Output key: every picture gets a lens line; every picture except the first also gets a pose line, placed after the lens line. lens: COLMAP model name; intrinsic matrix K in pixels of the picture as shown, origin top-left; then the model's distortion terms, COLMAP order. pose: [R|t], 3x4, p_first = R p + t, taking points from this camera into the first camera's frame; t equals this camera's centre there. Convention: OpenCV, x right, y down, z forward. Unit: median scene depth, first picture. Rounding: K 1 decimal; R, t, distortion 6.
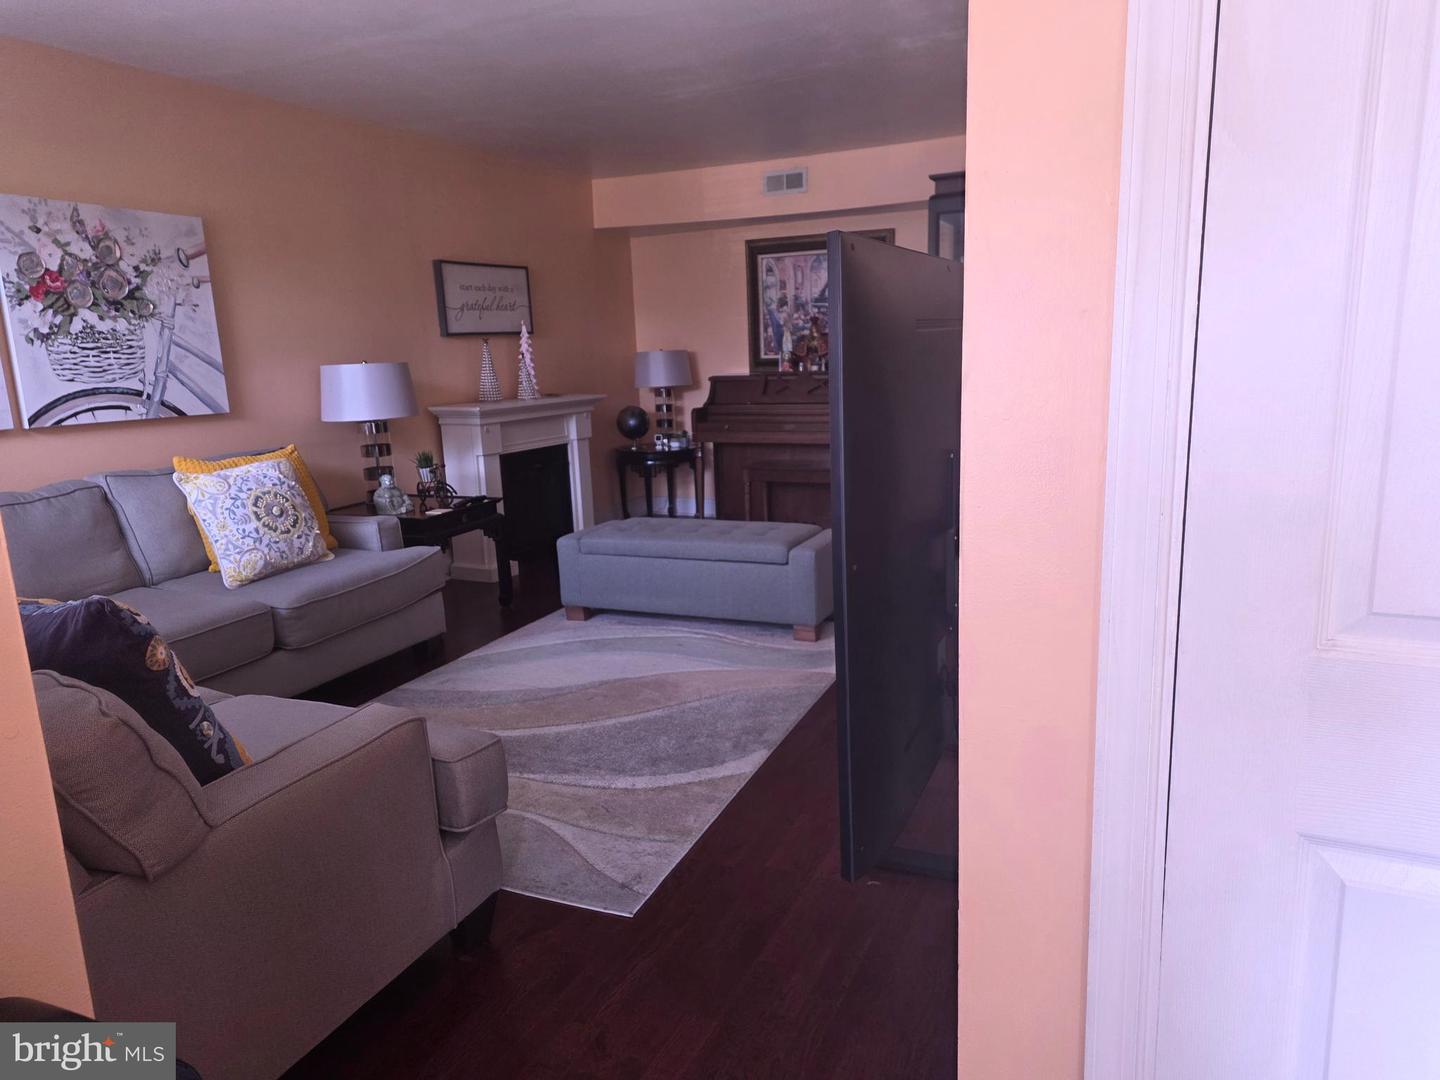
lens RADIAL K [[940.9, 0, 717.6], [0, 940.9, 542.1], [0, 0, 1]] dist [0.022166, -0.006416]
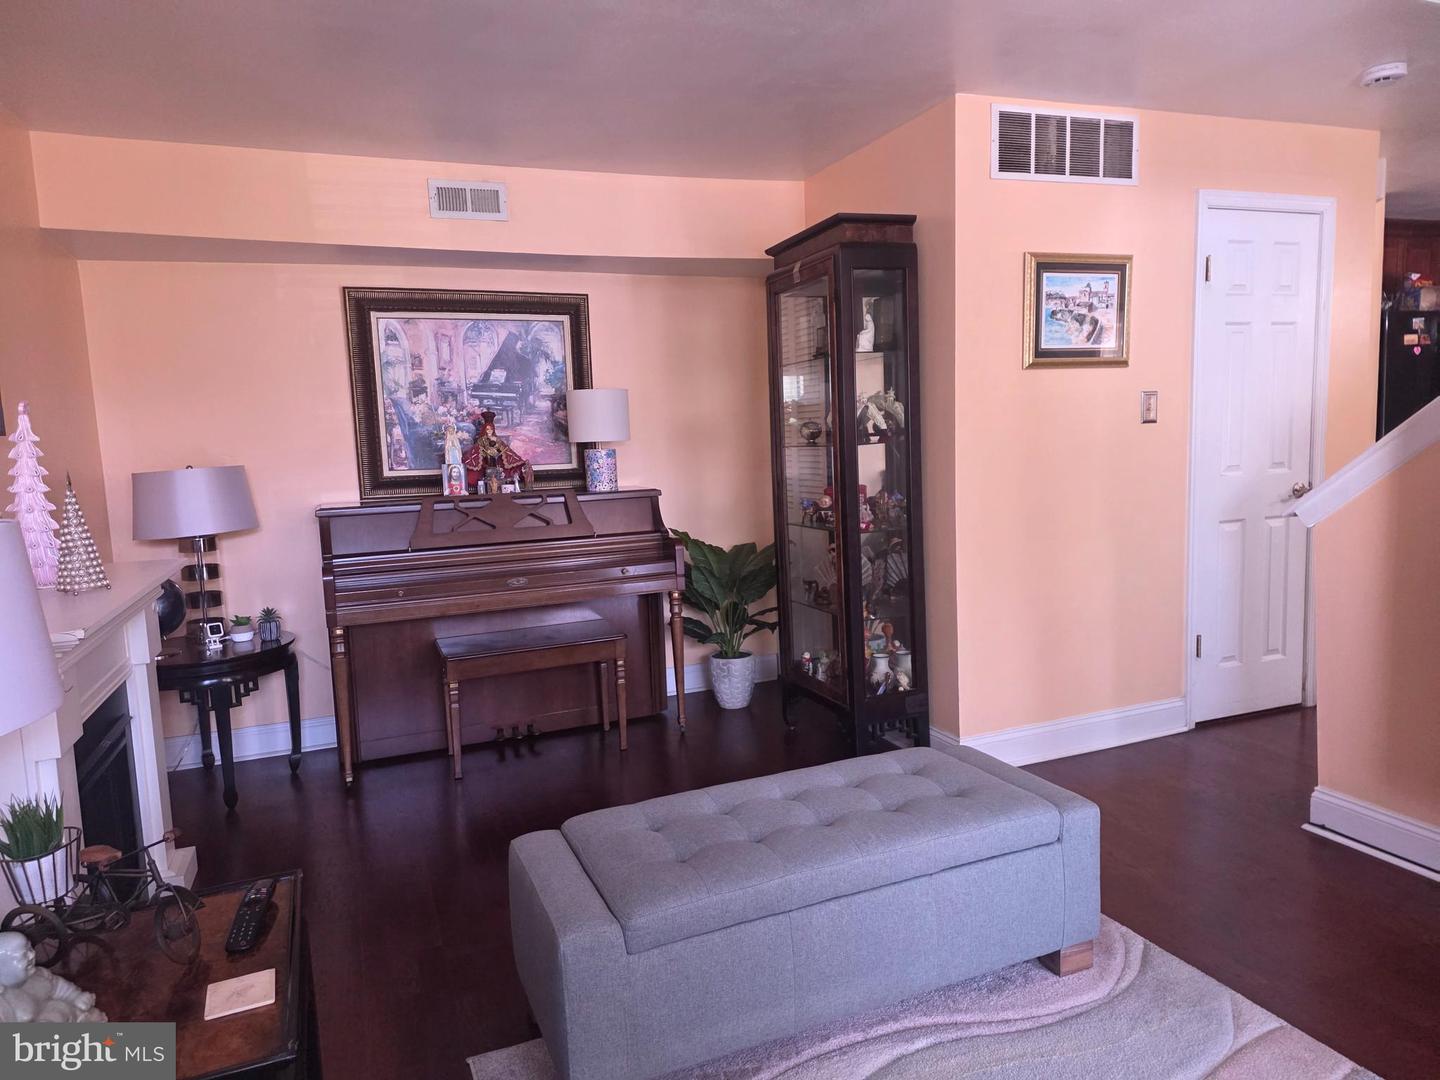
lens RADIAL K [[940.9, 0, 722.0], [0, 940.9, 534.4], [0, 0, 1]] dist [0.022166, -0.006416]
pose [[0.683955, -0.074688, 0.725691, -0.260898], [0.164460, 0.984925, -0.053632, -0.090585], [-0.710745, 0.156029, 0.685928, 0.437078]]
